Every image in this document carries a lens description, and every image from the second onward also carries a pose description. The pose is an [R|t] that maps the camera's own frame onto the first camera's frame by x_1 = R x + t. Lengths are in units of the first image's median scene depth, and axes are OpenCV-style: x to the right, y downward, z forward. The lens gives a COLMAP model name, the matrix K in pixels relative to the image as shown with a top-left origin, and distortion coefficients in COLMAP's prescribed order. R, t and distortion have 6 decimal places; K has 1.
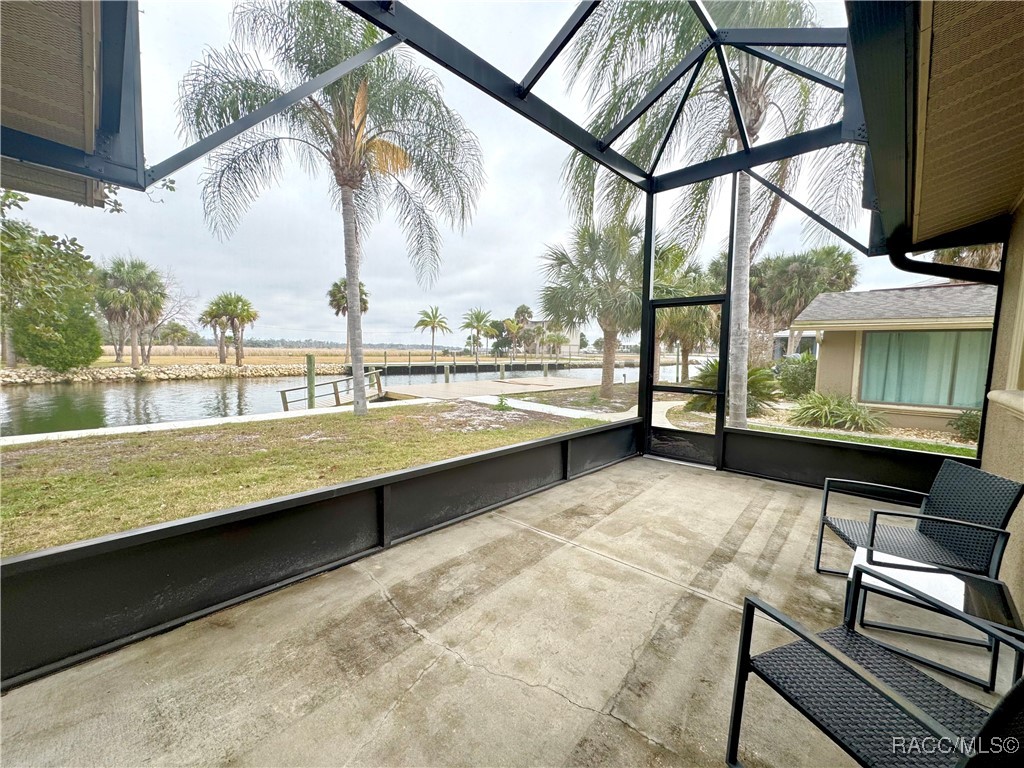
lens RADIAL K [[406.7, 0, 508.1], [0, 406.7, 381.5], [0, 0, 1]] dist [-0.003690, 0.001382]
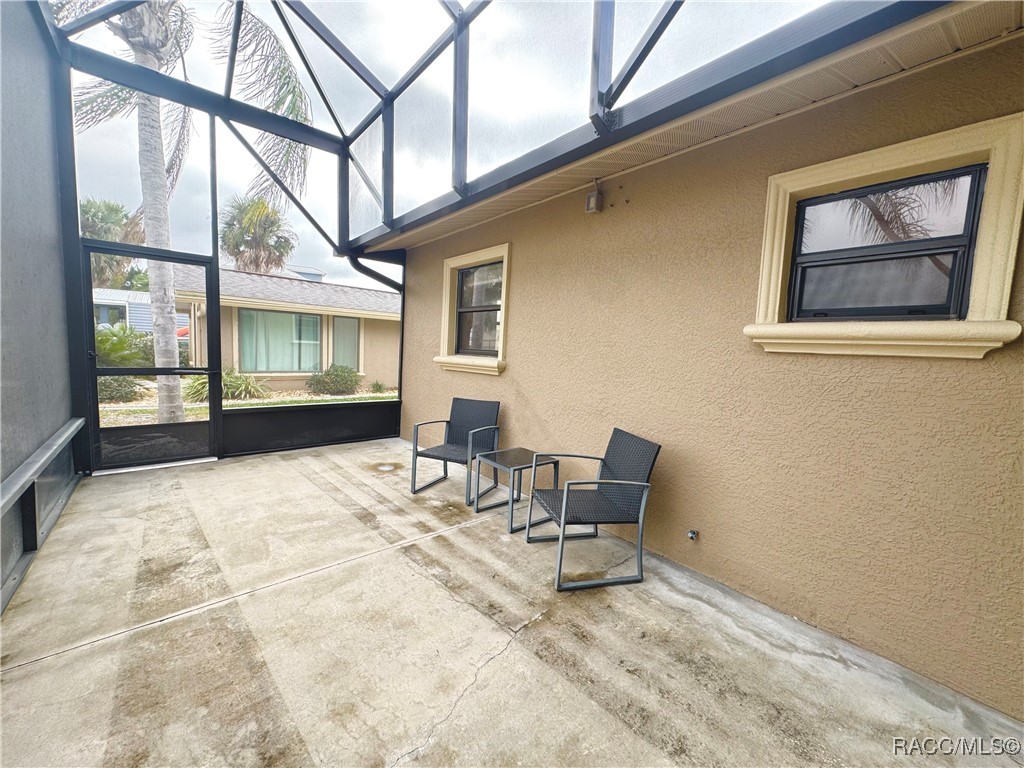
lens RADIAL K [[406.7, 0, 513.2], [0, 406.7, 384.4], [0, 0, 1]] dist [-0.003690, 0.001382]
pose [[0.091550, -0.100357, 0.990731, -0.405041], [0.026266, 0.994806, 0.098343, -0.018536], [-0.995454, 0.017019, 0.093711, 0.403899]]
